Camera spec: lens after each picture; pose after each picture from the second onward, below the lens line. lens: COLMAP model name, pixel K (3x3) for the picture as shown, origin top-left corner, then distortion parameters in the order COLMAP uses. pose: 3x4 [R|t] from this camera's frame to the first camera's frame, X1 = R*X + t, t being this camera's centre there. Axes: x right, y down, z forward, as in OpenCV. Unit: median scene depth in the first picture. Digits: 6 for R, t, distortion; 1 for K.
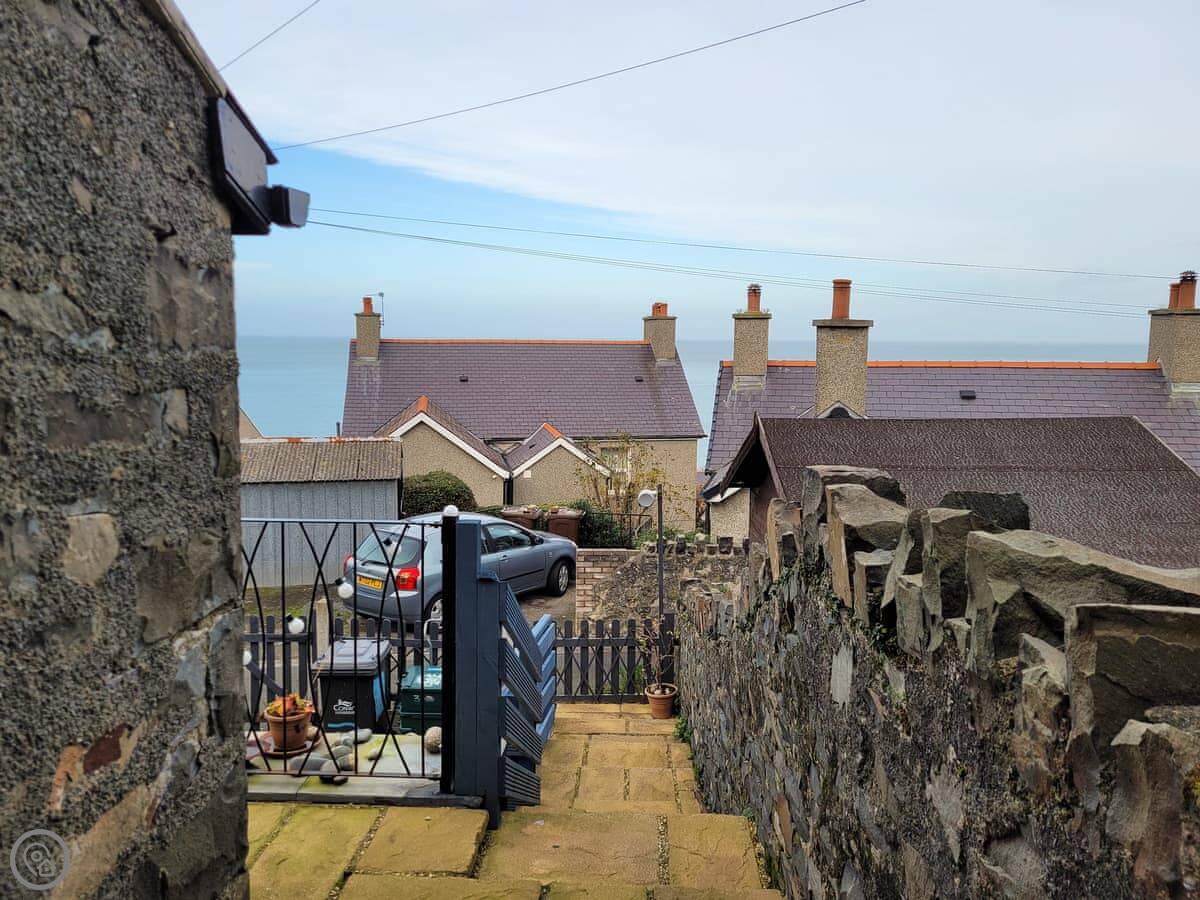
lens RADIAL K [[901.0, 0, 599.3], [0, 901.0, 432.2], [0, 0, 1]] dist [0.063593, -0.032664]
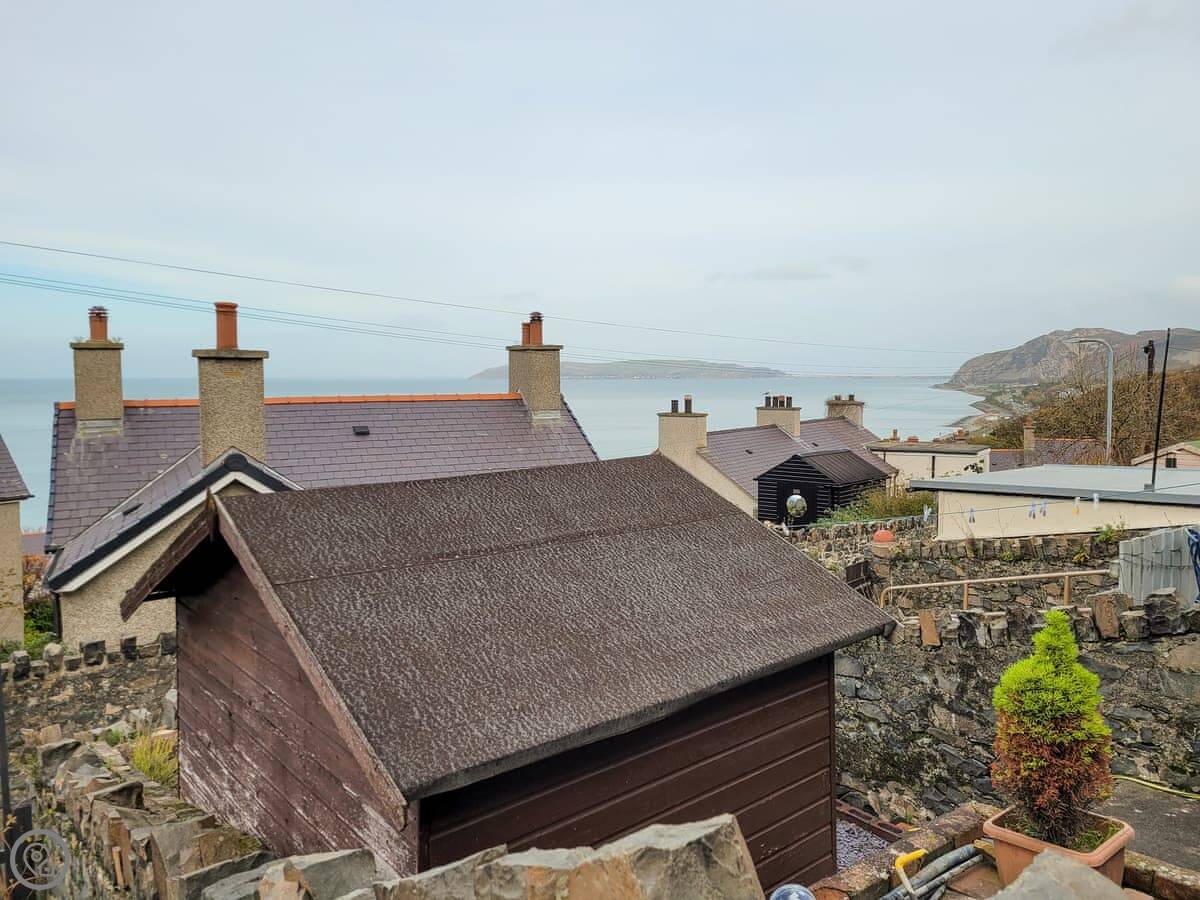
lens RADIAL K [[901.0, 0, 599.3], [0, 901.0, 432.2], [0, 0, 1]] dist [0.063593, -0.032664]
pose [[0.776727, -0.051810, 0.627703, -0.000185], [0.076452, 0.996997, -0.012311, -0.010977], [-0.625181, 0.057551, 0.778355, 0.128437]]
